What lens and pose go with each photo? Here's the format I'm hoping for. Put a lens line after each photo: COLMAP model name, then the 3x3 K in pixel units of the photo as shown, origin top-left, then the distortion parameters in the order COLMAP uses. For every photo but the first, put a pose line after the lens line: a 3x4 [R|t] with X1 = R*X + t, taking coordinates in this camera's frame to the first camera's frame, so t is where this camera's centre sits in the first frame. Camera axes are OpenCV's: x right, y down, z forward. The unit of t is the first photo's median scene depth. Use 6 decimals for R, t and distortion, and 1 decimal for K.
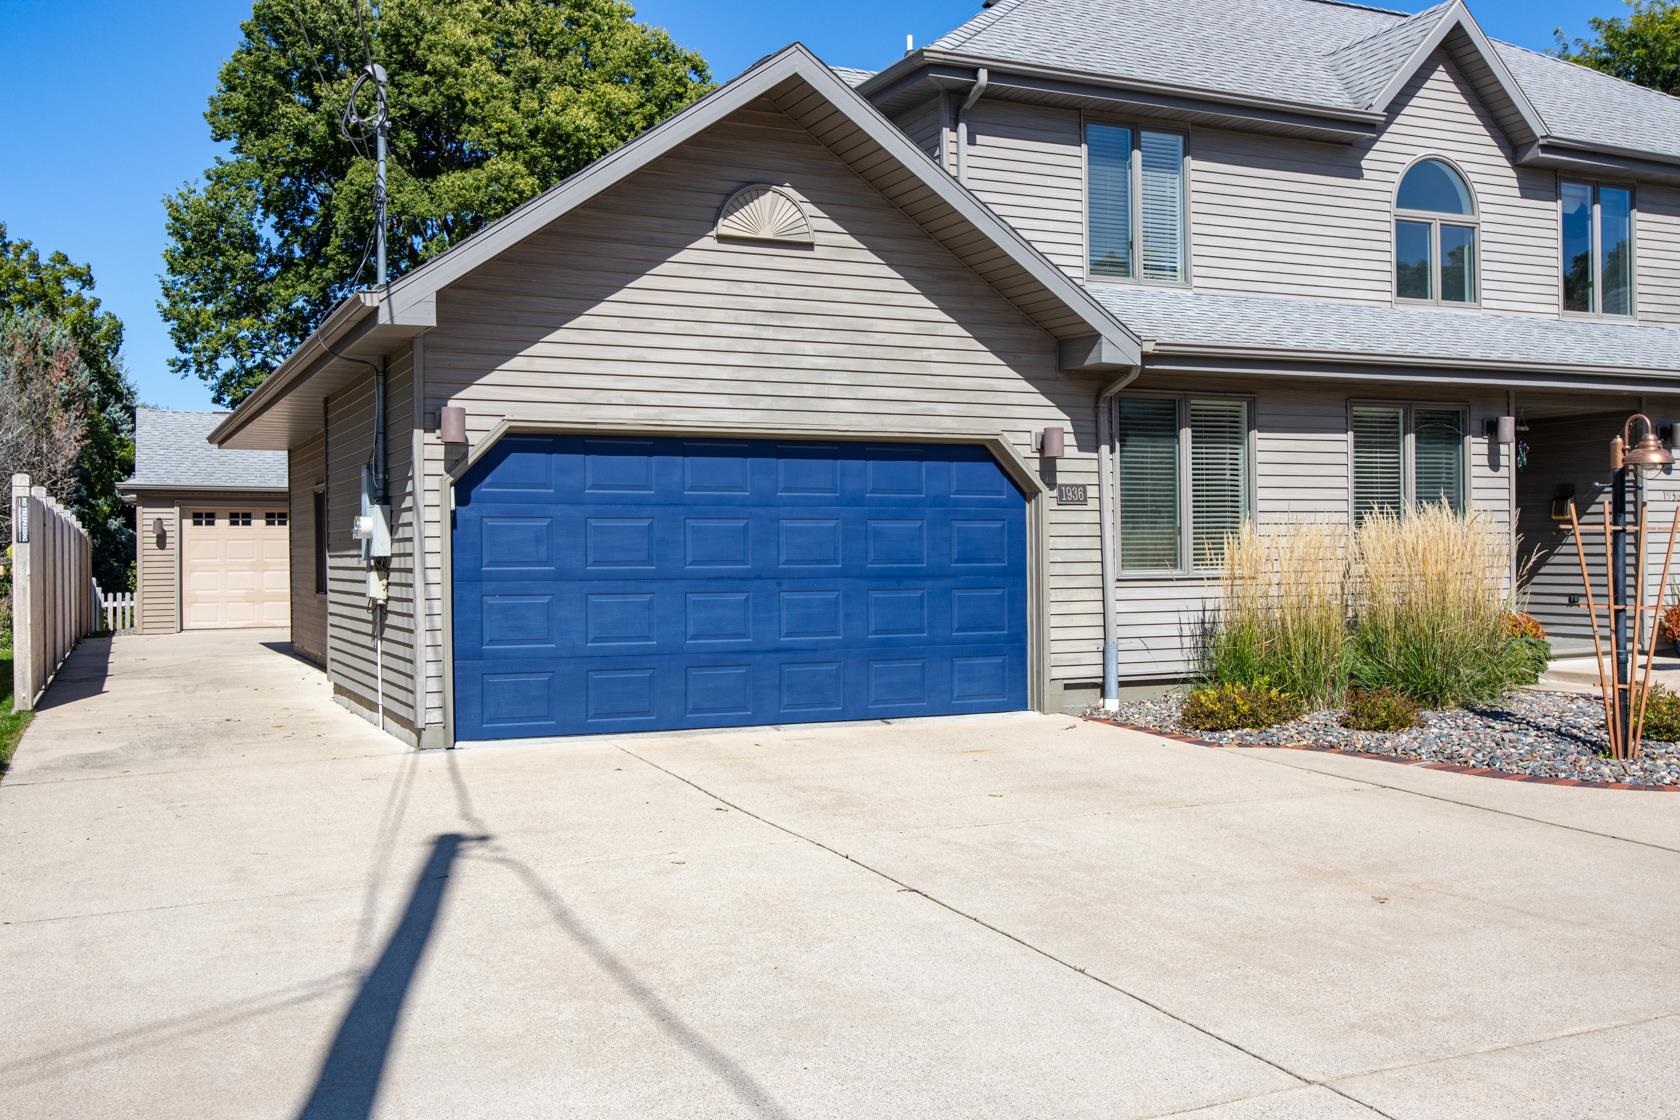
lens RADIAL K [[1614.7, 0, 840.0], [0, 1614.7, 551.7], [0, 0, 1]] dist [-0.013516, 0.000000]
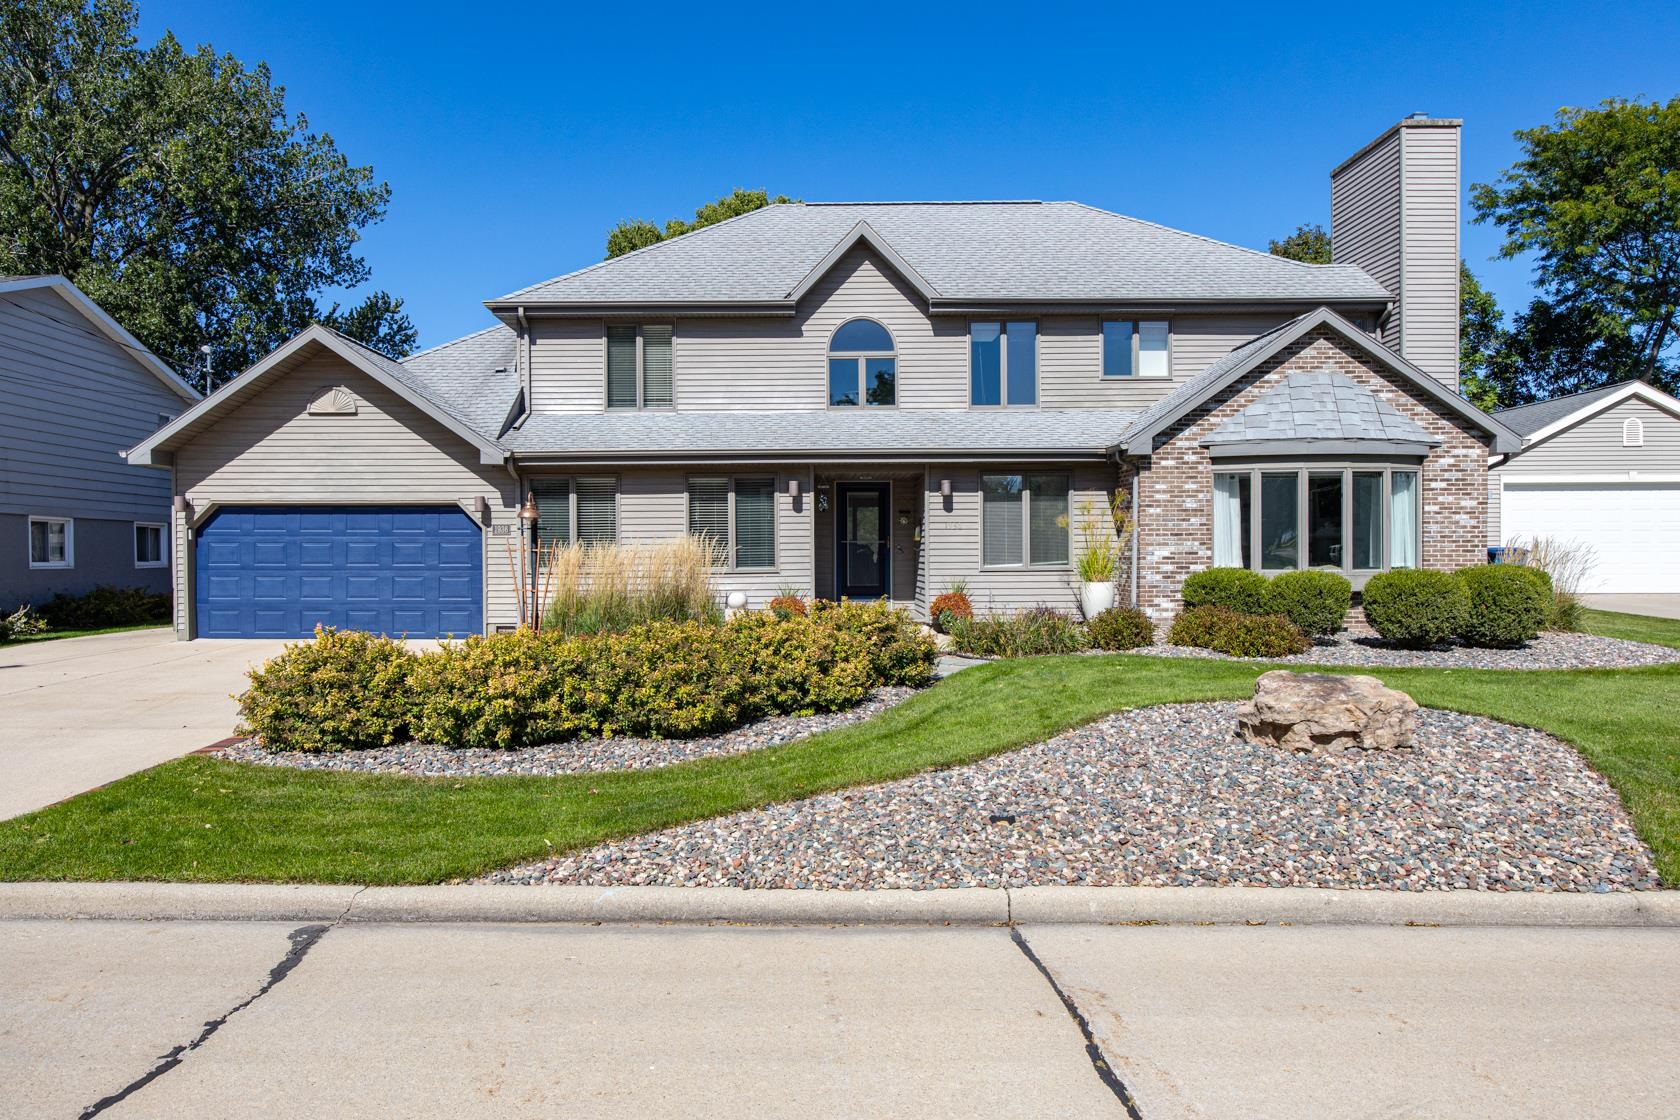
lens RADIAL K [[1089.9, 0, 838.3], [0, 1089.9, 565.4], [0, 0, 1]] dist [-0.031997, 0.000267]
pose [[0.901634, 0.012546, -0.432318, 0.994189], [-0.006076, 0.999848, 0.016344, -0.015062], [0.432458, -0.012109, 0.901573, -0.006426]]
